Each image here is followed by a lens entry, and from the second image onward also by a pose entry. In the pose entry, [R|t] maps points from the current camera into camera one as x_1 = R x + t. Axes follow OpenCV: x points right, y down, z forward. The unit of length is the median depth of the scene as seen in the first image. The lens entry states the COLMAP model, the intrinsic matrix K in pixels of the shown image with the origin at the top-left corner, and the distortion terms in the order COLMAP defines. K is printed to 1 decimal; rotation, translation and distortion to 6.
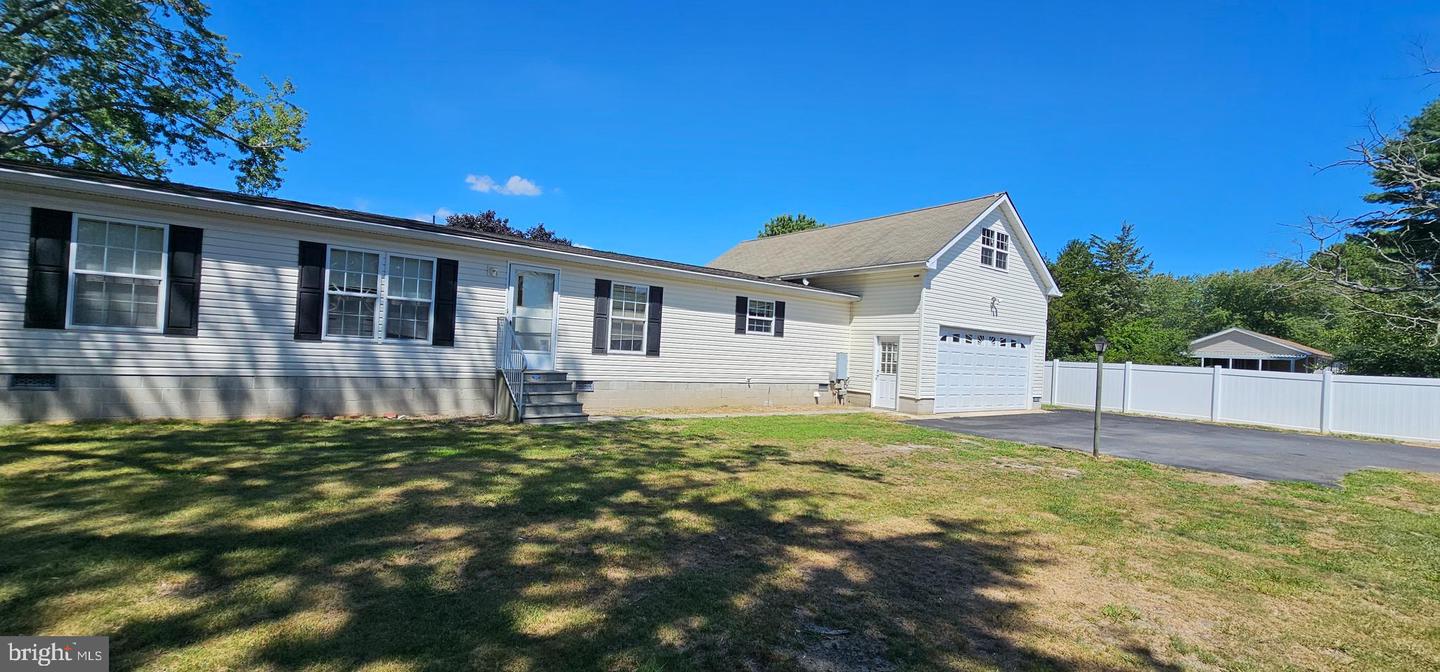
lens RADIAL K [[585.3, 0, 718.2], [0, 585.3, 347.9], [0, 0, 1]] dist [-0.001773, -0.000119]
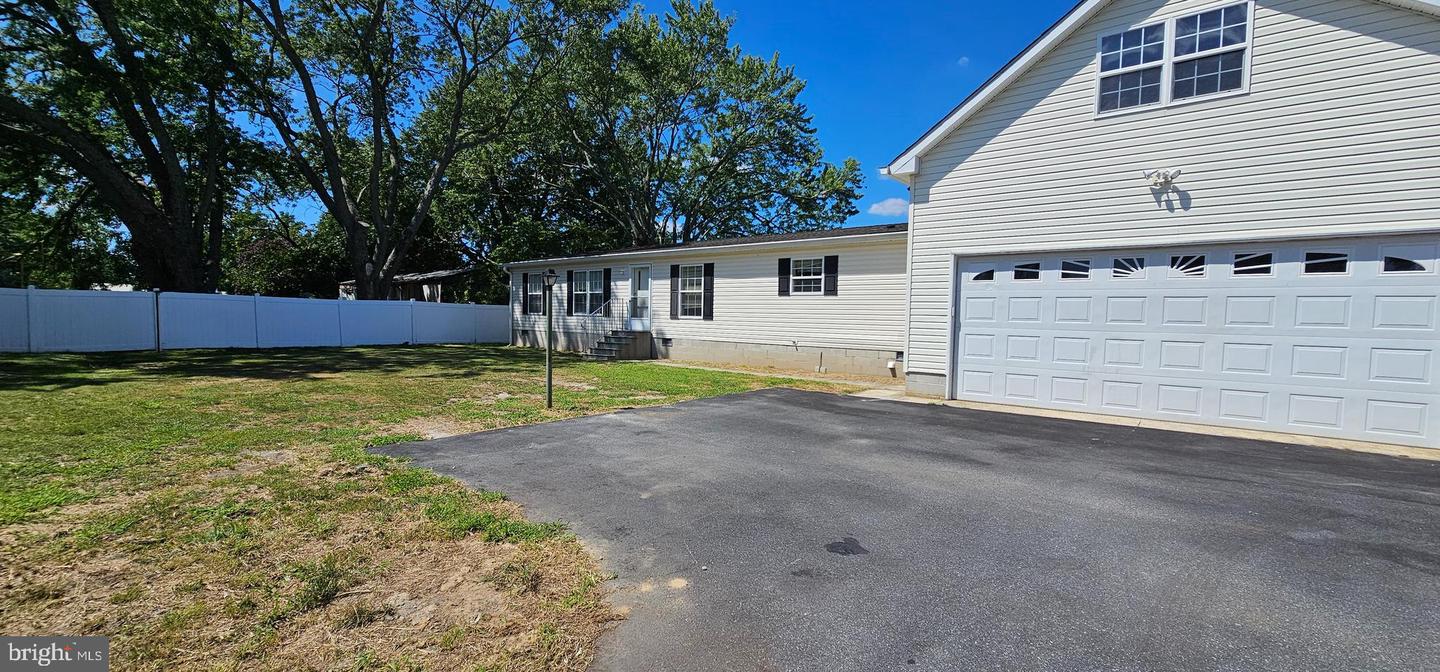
lens RADIAL K [[585.3, 0, 718.2], [0, 585.3, 347.9], [0, 0, 1]] dist [-0.001773, -0.000119]
pose [[0.226423, 0.007082, -0.974003, 0.989310], [-0.003073, 0.999974, 0.006556, 0.058513], [0.974024, 0.001508, 0.226439, 0.668950]]
